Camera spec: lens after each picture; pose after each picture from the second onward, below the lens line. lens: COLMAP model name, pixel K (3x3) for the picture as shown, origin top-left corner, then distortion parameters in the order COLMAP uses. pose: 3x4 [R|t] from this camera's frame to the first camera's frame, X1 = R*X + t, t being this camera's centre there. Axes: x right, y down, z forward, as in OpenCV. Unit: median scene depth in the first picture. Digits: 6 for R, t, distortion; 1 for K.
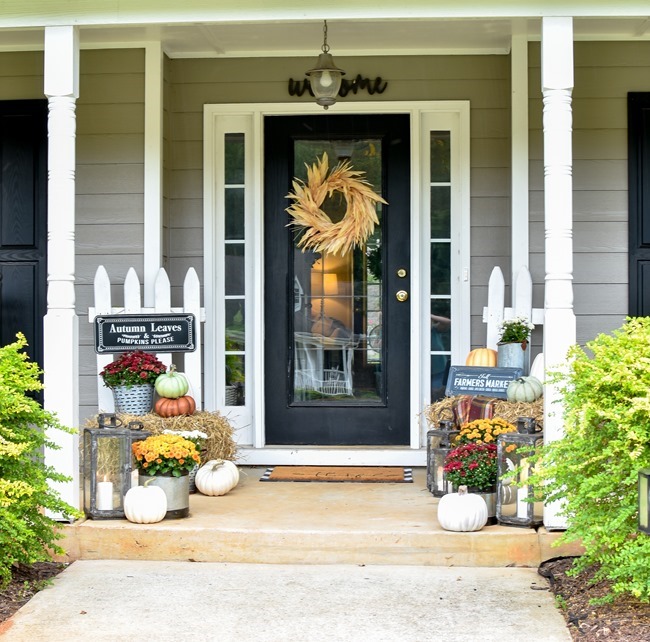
lens RADIAL K [[1790.4, 0, 259.8], [0, 1790.4, 321.6], [0, 0, 1]] dist [0.072977, 0.098213]
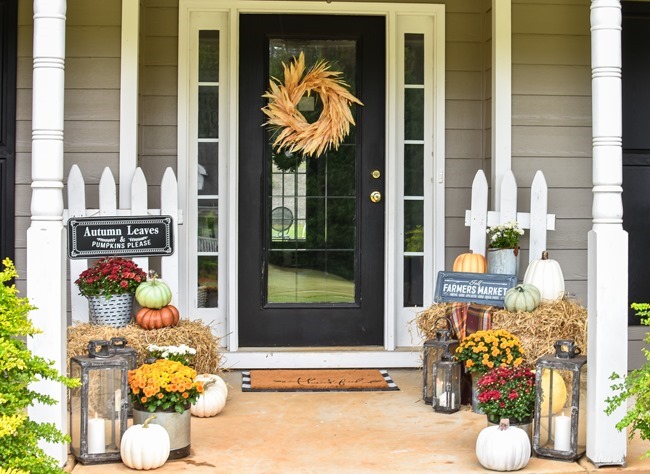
lens RADIAL K [[1256.9, 0, 349.4], [0, 1256.9, 184.4], [0, 0, 1]] dist [-0.068053, 0.044389]
pose [[0.984165, 0.007709, 0.177088, -0.063170], [-0.007222, 0.999968, -0.003392, -0.019832], [-0.177109, 0.002059, 0.984189, 0.326719]]
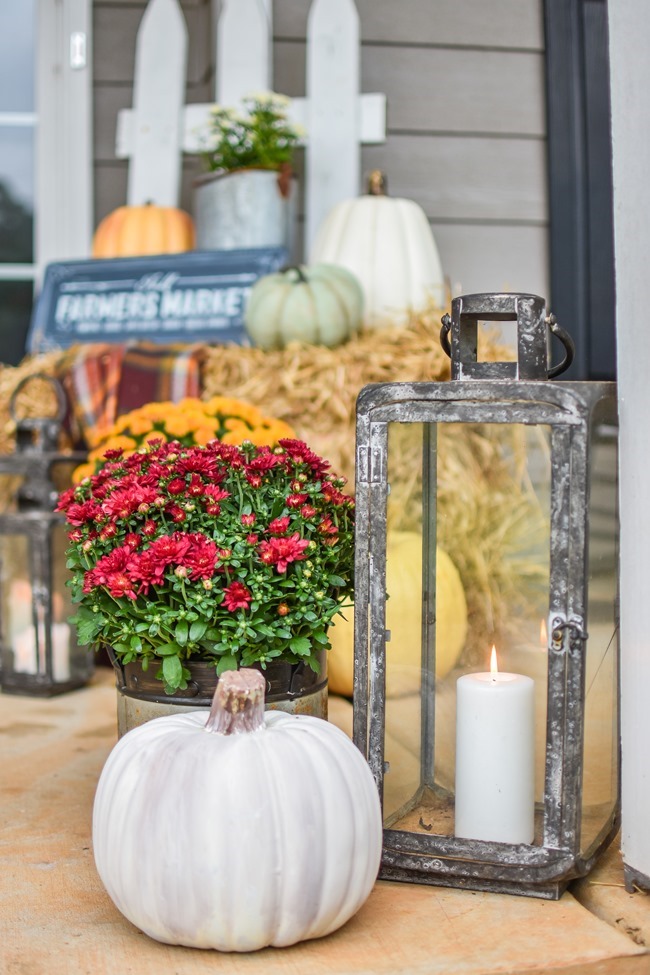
lens RADIAL K [[1553.9, 0, 325.0], [0, 1553.9, 487.5], [0, 0, 1]] dist [-0.169817, -0.012220]
pose [[0.951463, -0.021114, 0.307037, 0.068678], [0.015529, 0.999667, 0.020622, 0.058853], [-0.307370, -0.014853, 0.951474, 0.718352]]
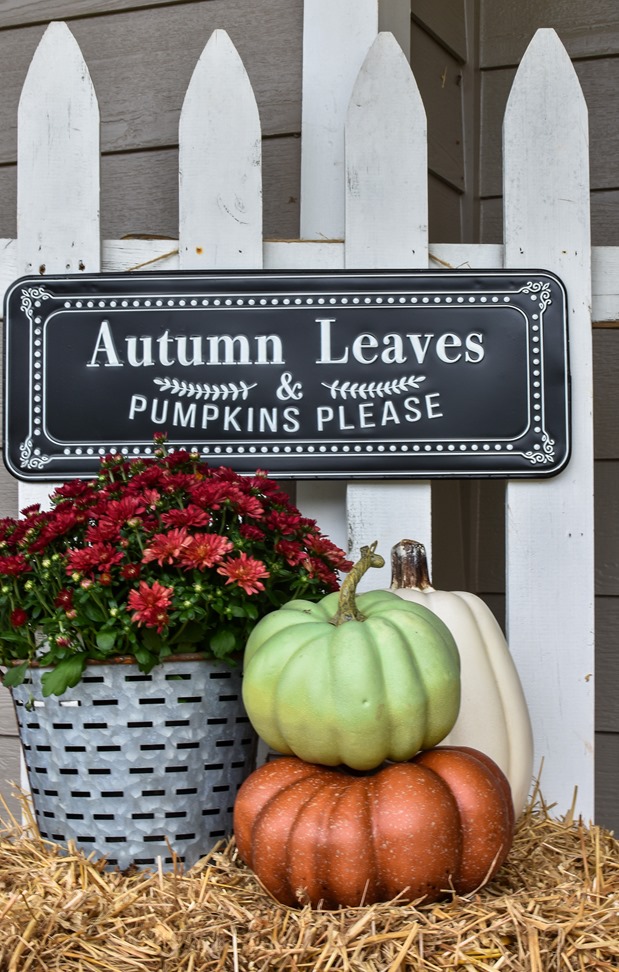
lens RADIAL K [[1648.4, 0, 226.8], [0, 1648.4, 486.3], [0, 0, 1]] dist [-0.144767, 0.017579]
pose [[0.942136, 0.001448, -0.335227, -0.012760], [-0.012622, 0.999435, -0.031155, 0.023555], [0.334993, 0.033583, 0.941622, 0.843397]]
